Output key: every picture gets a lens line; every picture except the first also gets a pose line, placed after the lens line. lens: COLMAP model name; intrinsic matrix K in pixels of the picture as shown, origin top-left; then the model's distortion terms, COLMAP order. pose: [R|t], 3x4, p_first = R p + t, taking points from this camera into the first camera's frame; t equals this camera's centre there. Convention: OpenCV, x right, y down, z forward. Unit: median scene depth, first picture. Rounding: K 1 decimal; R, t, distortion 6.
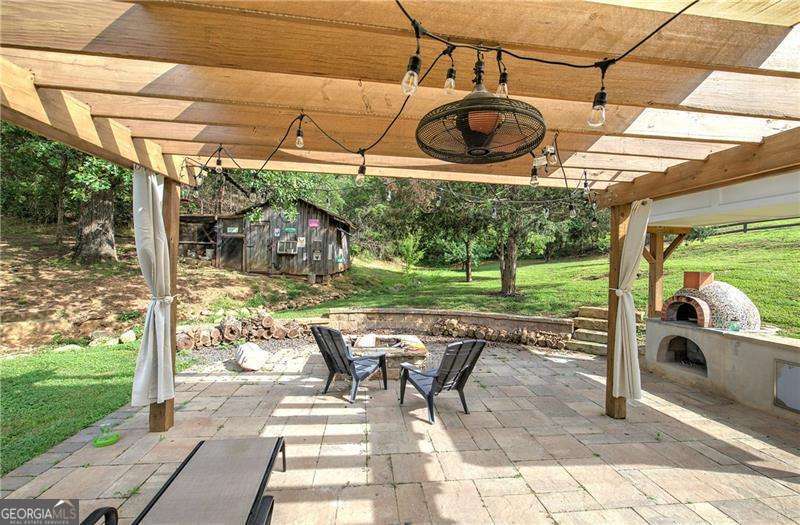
lens RADIAL K [[343.4, 0, 403.6], [0, 343.4, 264.9], [0, 0, 1]] dist [-0.002957, 0.000627]
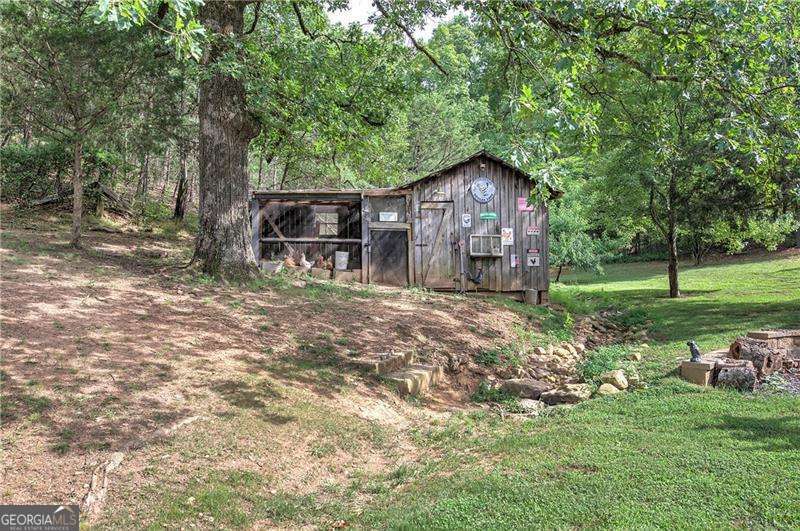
lens RADIAL K [[667.8, 0, 401.8], [0, 667.8, 263.5], [0, 0, 1]] dist [0.019234, 0.015466]
pose [[0.972965, -0.024886, 0.229609, -0.740463], [0.030476, 0.999318, -0.020829, -0.000935], [-0.228935, 0.027263, 0.973060, -0.079834]]
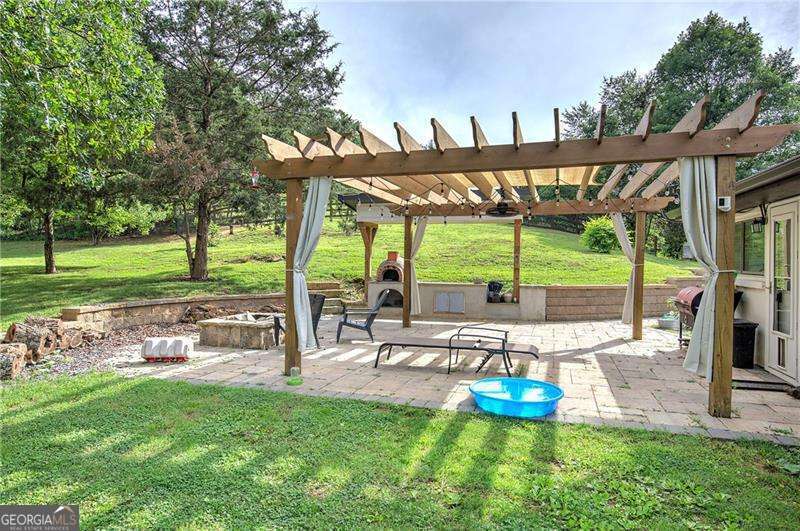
lens RADIAL K [[492.3, 0, 406.4], [0, 492.3, 260.6], [0, 0, 1]] dist [0.009671, 0.001478]
pose [[0.404839, -0.022380, 0.914114, -0.543720], [-0.000419, 0.999696, 0.024661, 0.001568], [-0.914388, -0.010367, 0.404707, -0.032754]]
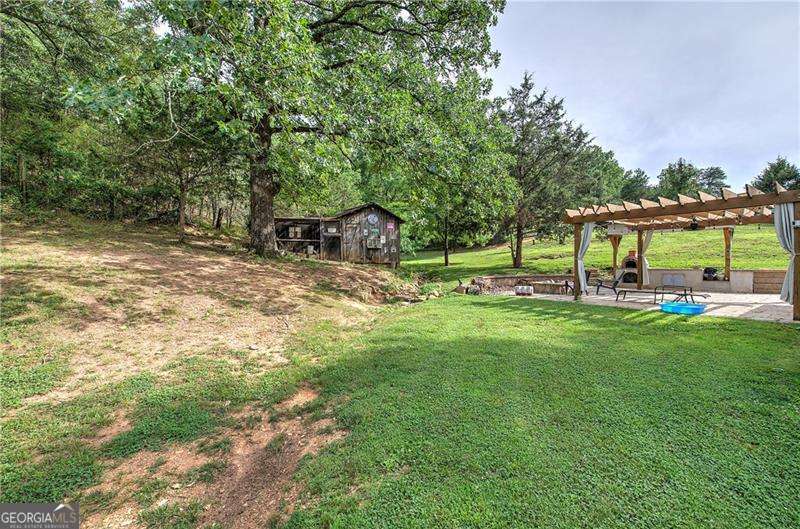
lens RADIAL K [[343.4, 0, 403.6], [0, 343.4, 265.5], [0, 0, 1]] dist [-0.002957, 0.000627]
pose [[0.871913, -0.041456, 0.487903, -0.902798], [0.031421, 0.999093, 0.028739, 0.000678], [-0.488652, -0.009727, 0.872424, -0.246167]]
